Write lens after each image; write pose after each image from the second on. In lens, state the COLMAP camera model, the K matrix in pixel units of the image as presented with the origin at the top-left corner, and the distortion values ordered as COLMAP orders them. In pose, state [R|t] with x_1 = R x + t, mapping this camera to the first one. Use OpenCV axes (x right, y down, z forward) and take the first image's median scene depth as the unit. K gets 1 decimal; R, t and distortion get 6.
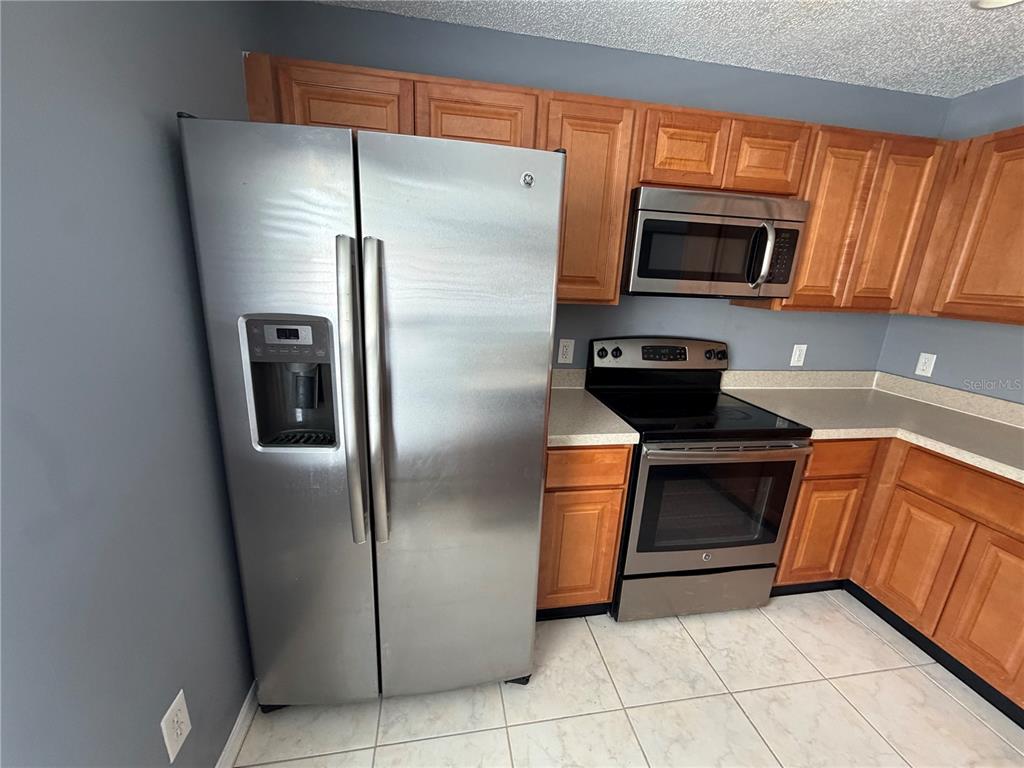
lens RADIAL K [[406.3, 0, 509.1], [0, 406.3, 381.2], [0, 0, 1]] dist [-0.001260, 0.000553]
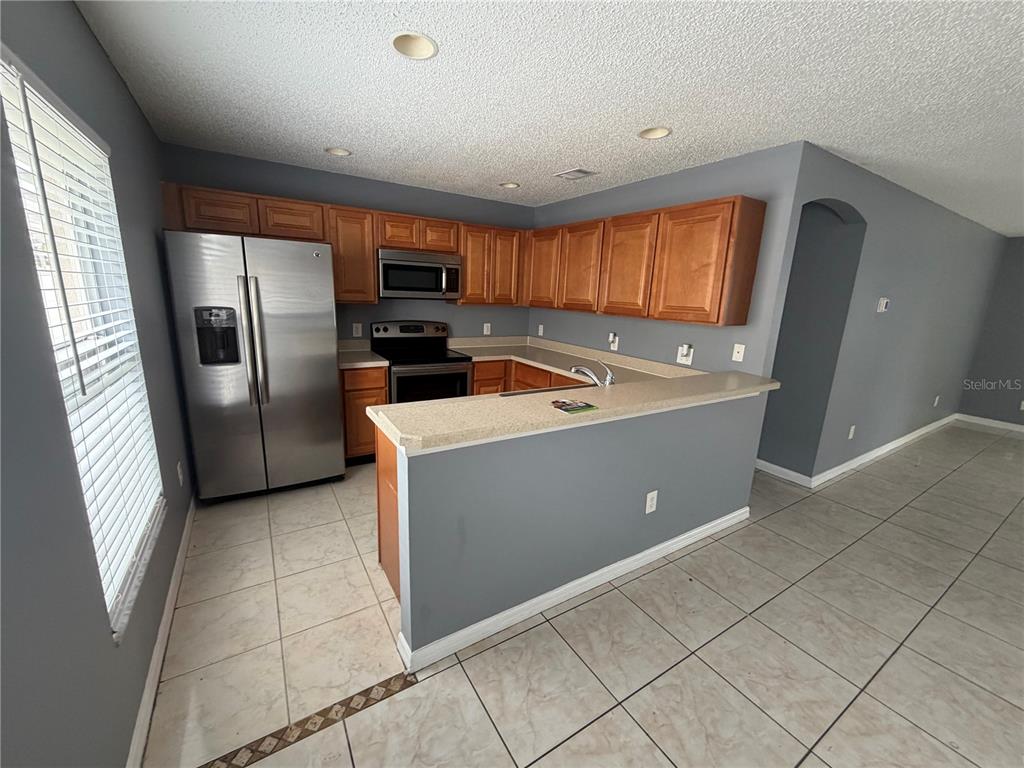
lens RADIAL K [[406.3, 0, 508.1], [0, 406.3, 387.3], [0, 0, 1]] dist [-0.001260, 0.000553]
pose [[0.932423, -0.090595, 0.349828, 0.127241], [0.095787, 0.995399, 0.002472, 0.292664], [-0.348442, 0.031204, 0.936811, -1.144292]]
